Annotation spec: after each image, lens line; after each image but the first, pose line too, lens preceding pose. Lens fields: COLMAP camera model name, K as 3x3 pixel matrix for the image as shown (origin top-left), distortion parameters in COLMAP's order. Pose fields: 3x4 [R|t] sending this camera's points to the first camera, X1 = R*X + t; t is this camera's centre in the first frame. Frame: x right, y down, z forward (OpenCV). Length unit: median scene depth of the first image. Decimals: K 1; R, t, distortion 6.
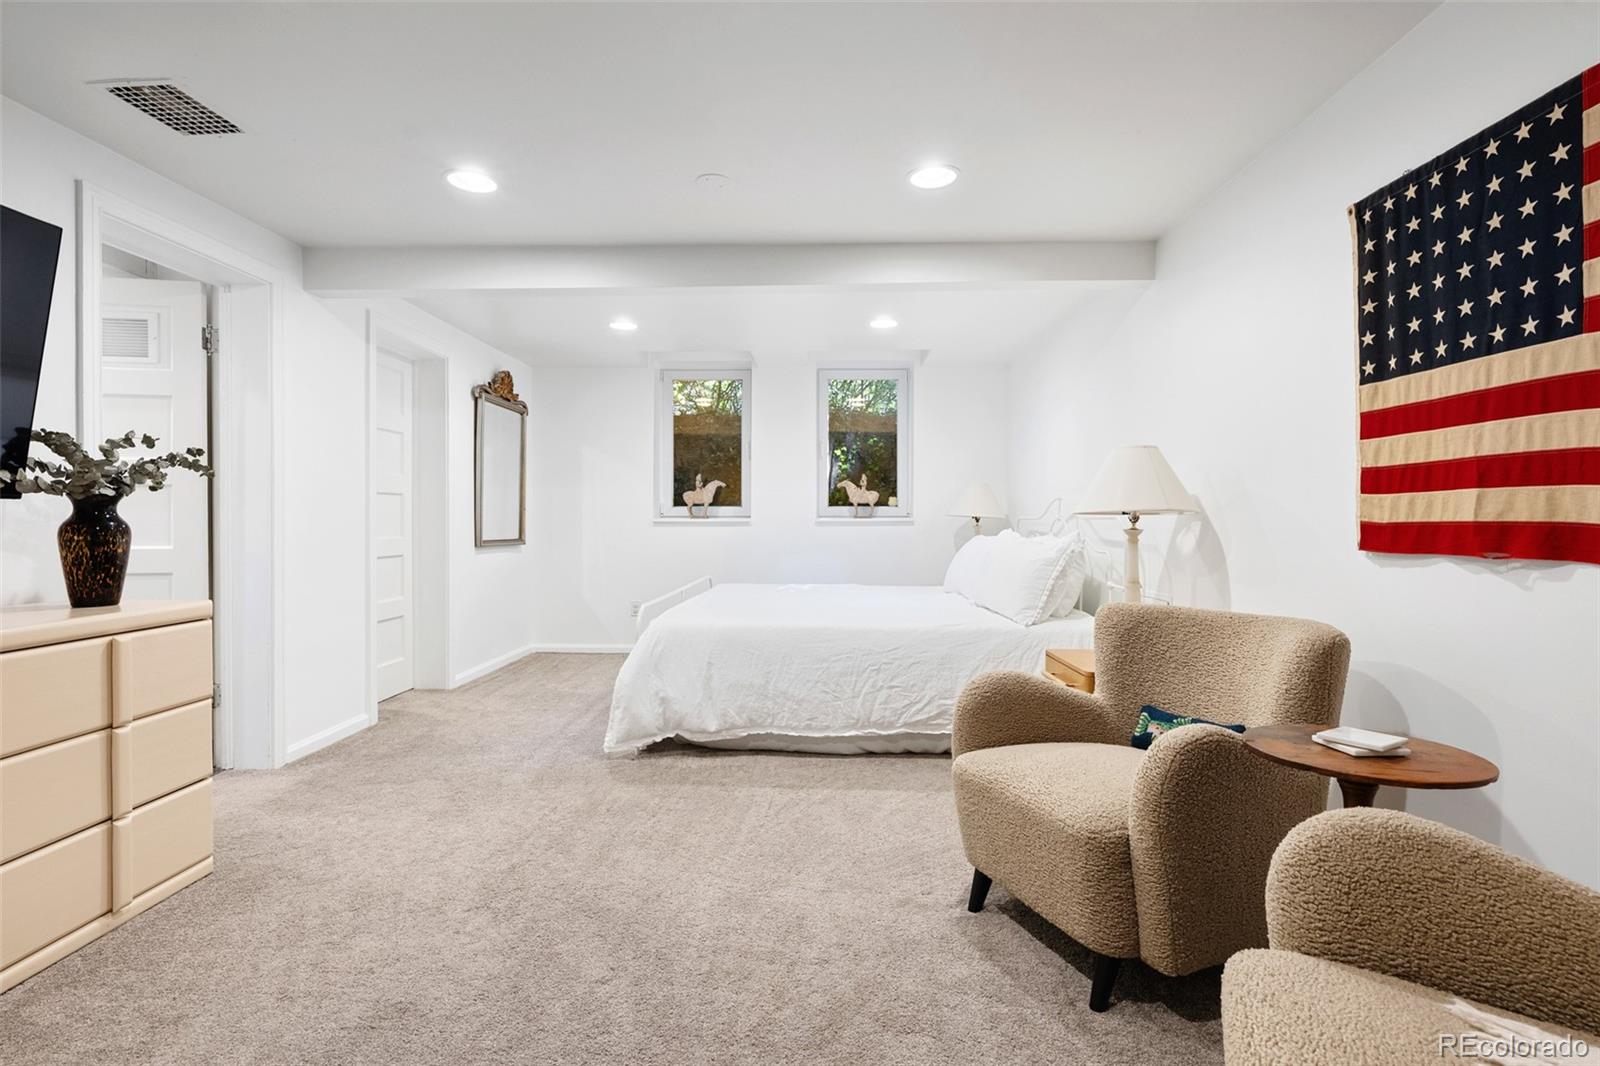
lens RADIAL K [[762.5, 0, 800.0], [0, 762.5, 533.0], [0, 0, 1]] dist [0.001733, -0.001117]
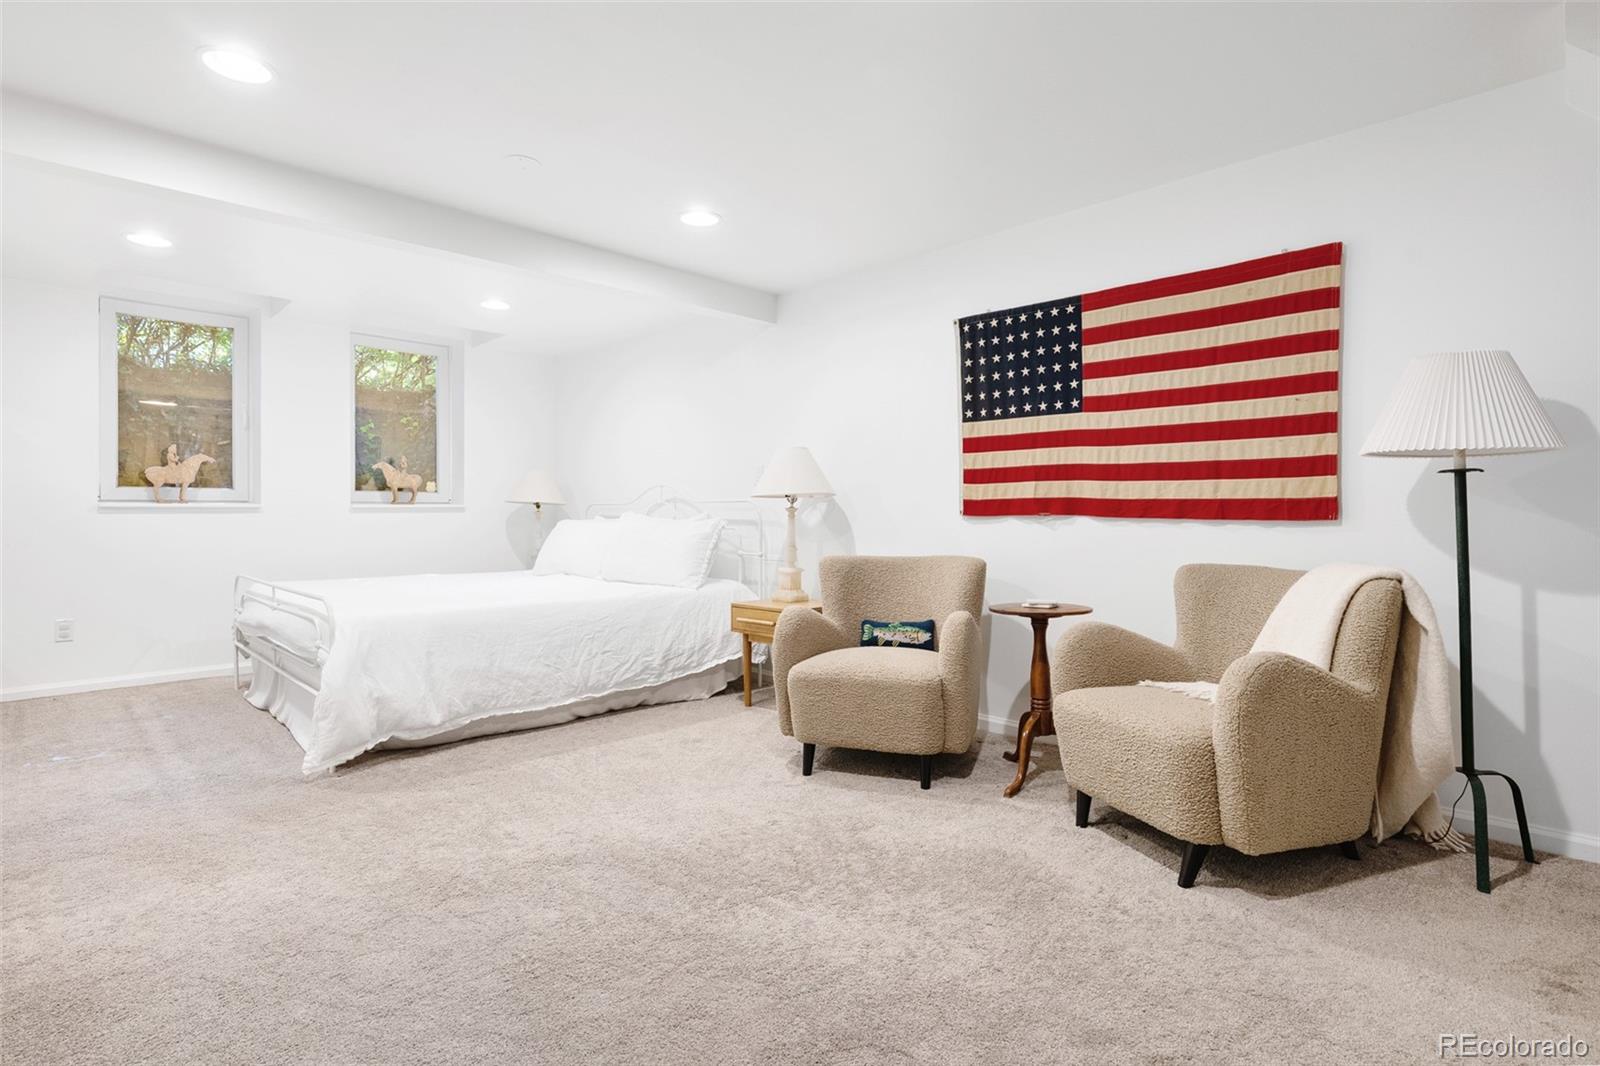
lens RADIAL K [[801.3, 0, 800.0], [0, 801.3, 533.0], [0, 0, 1]] dist [-0.000377, -0.001045]
pose [[0.687408, -0.019618, 0.726006, -0.884738], [0.016226, 0.999800, 0.011654, 0.035033], [-0.726090, 0.003769, 0.687589, -0.003391]]
